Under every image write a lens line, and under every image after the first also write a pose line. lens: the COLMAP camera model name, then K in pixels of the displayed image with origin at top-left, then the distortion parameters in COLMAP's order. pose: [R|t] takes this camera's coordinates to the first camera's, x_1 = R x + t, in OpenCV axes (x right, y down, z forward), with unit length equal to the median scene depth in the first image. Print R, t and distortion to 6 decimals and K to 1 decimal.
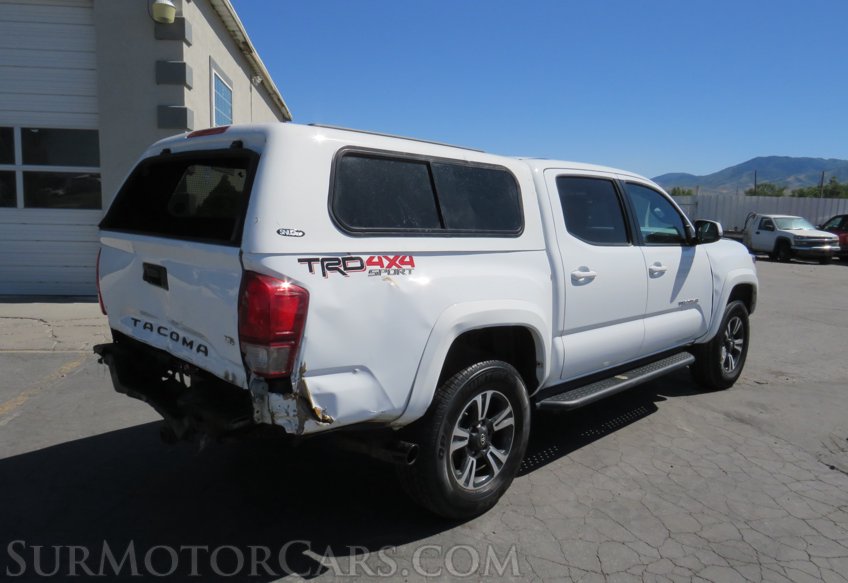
lens RADIAL K [[617.0, 0, 410.7], [0, 617.0, 293.6], [0, 0, 1]] dist [-0.012815, 0.003548]
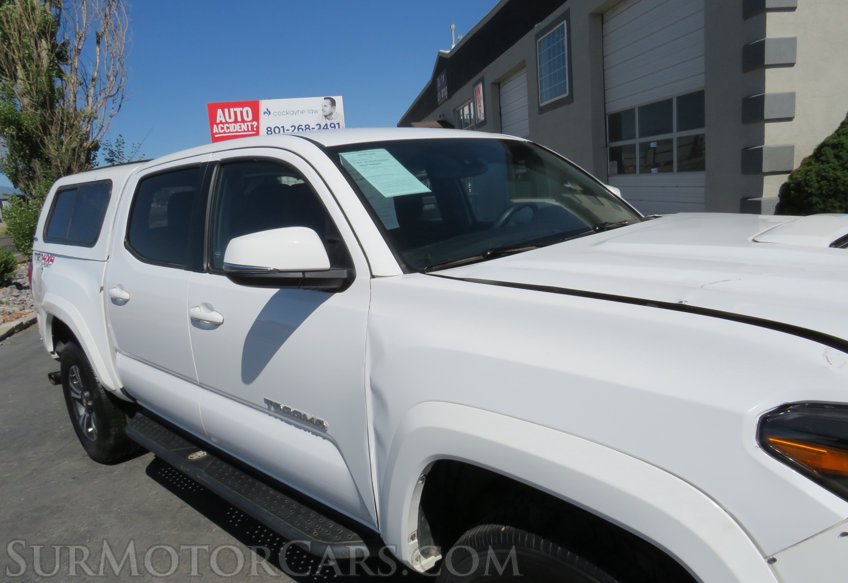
lens RADIAL K [[598.0, 0, 424.0], [0, 598.0, 291.5], [0, 0, 1]] dist [-0.021955, -0.001562]
pose [[0.029567, 0.154783, -0.987506, 1.297087], [-0.053434, 0.986770, 0.153068, -0.214440], [0.998134, 0.048240, 0.037447, 1.613532]]
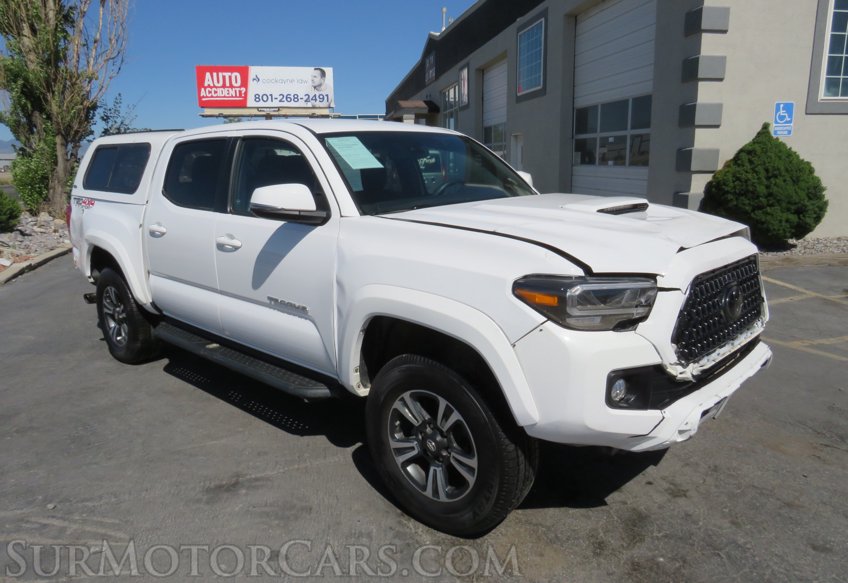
lens RADIAL K [[600.7, 0, 425.6], [0, 600.7, 290.3], [0, 0, 1]] dist [-0.030910, 0.002587]
pose [[0.055082, 0.189616, -0.980312, 1.676498], [-0.116764, 0.976289, 0.182277, -0.212701], [0.991631, 0.104425, 0.075916, 1.655935]]
